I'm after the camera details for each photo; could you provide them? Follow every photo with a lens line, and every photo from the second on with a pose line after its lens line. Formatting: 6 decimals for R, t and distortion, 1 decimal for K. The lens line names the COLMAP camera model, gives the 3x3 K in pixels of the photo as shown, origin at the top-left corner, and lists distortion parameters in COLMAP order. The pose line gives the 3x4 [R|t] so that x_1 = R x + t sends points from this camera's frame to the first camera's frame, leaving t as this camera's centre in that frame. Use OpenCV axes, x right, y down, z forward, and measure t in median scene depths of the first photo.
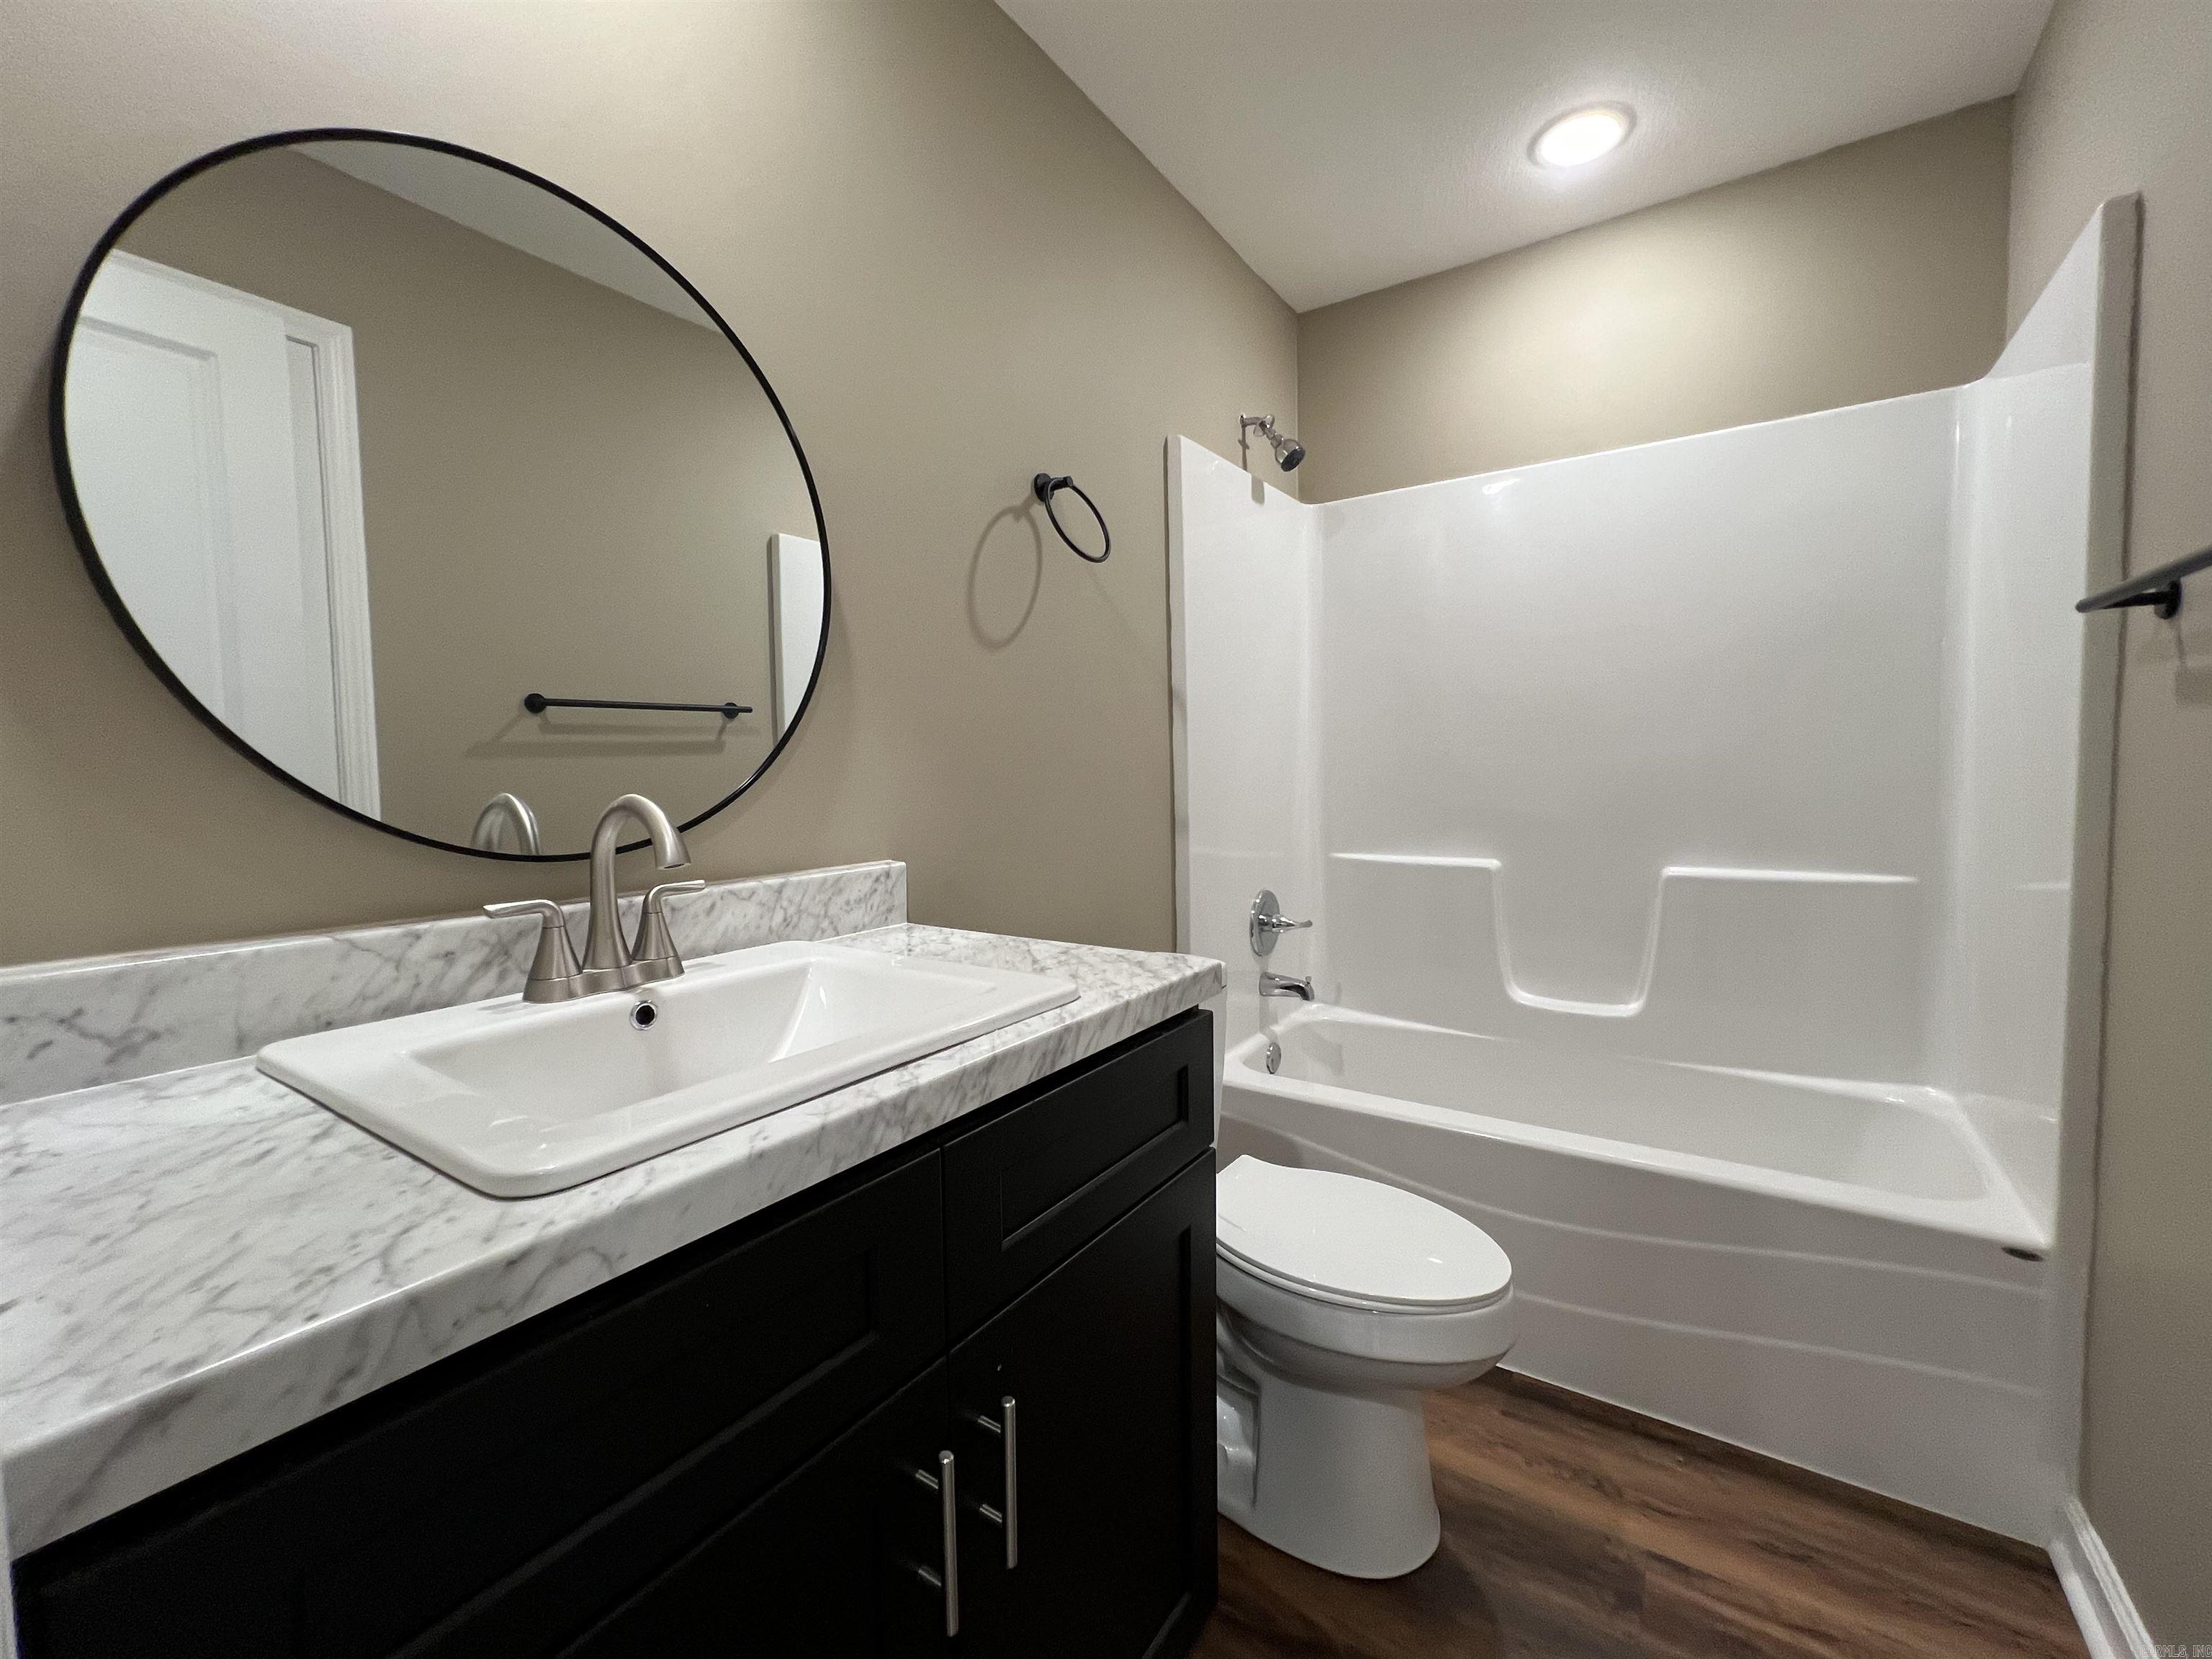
lens RADIAL K [[911.4, 0, 1099.9], [0, 911.4, 824.7], [0, 0, 1]] dist [0.000386, 0.000205]
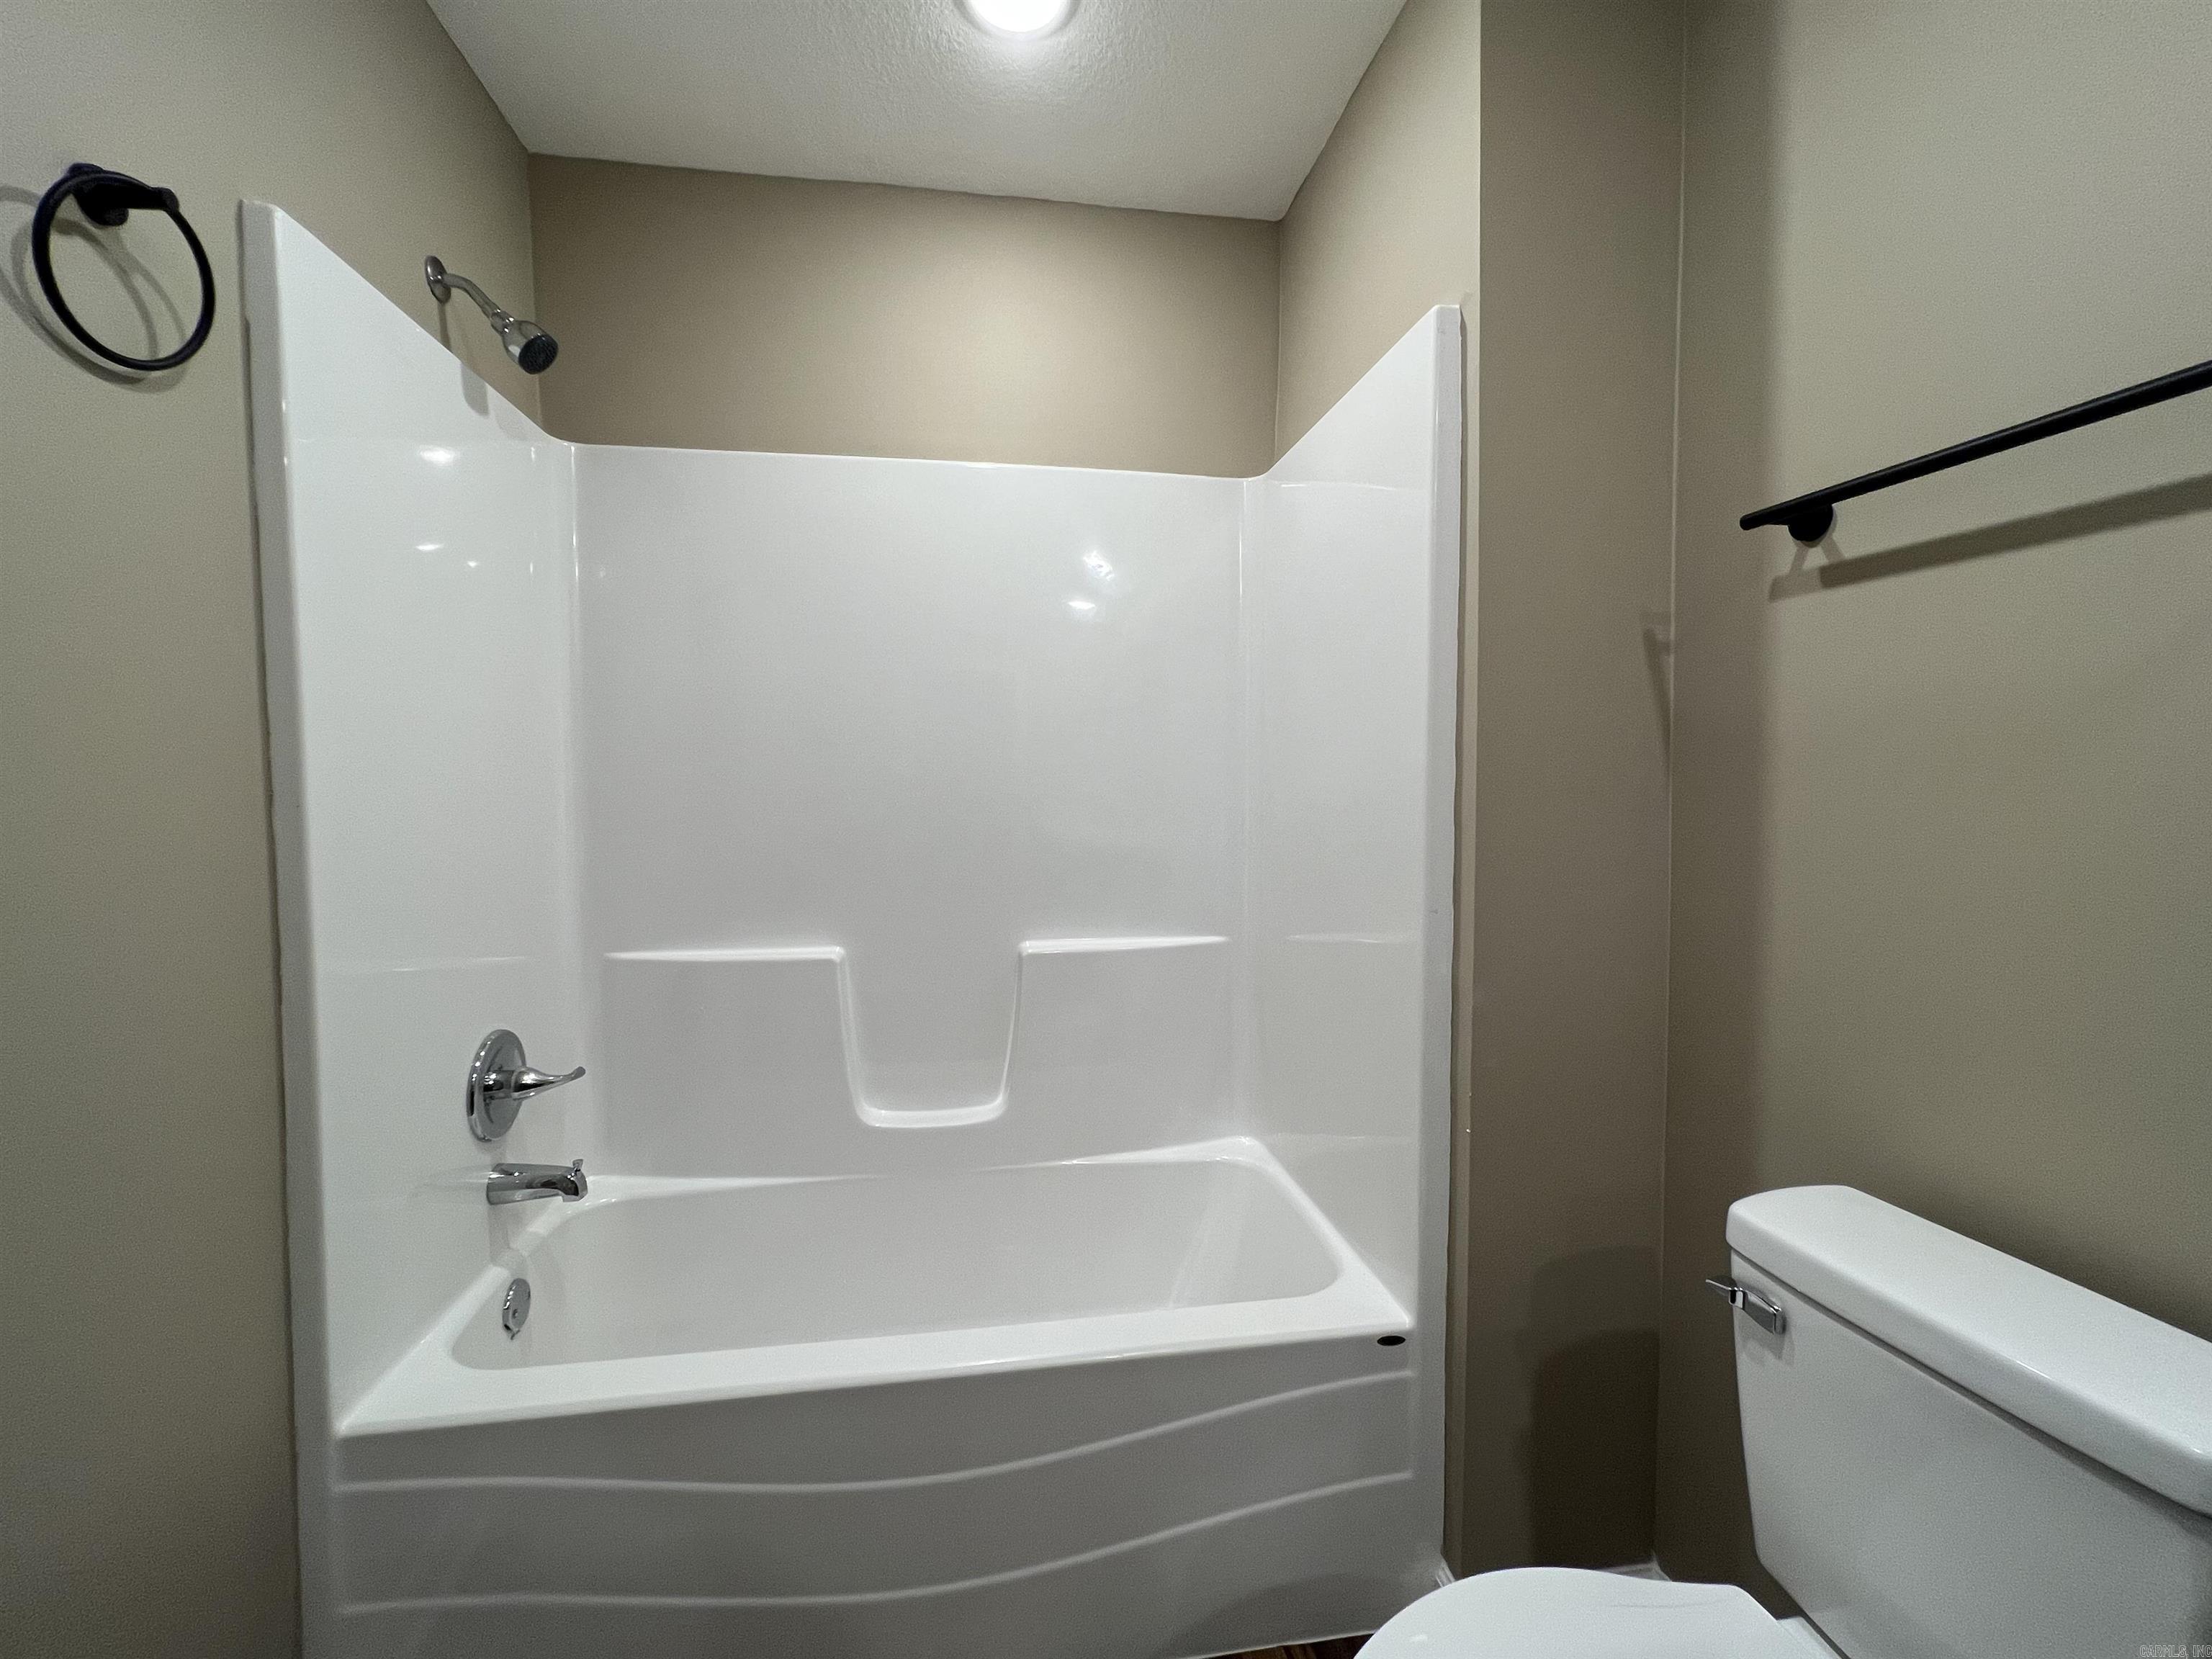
lens RADIAL K [[911.4, 0, 1099.9], [0, 911.4, 824.7], [0, 0, 1]] dist [0.000386, 0.000205]
pose [[0.724323, -0.013180, 0.689335, 0.055041], [0.029289, 0.999503, -0.011665, -0.051069], [-0.688839, 0.028639, 0.724349, 0.270294]]
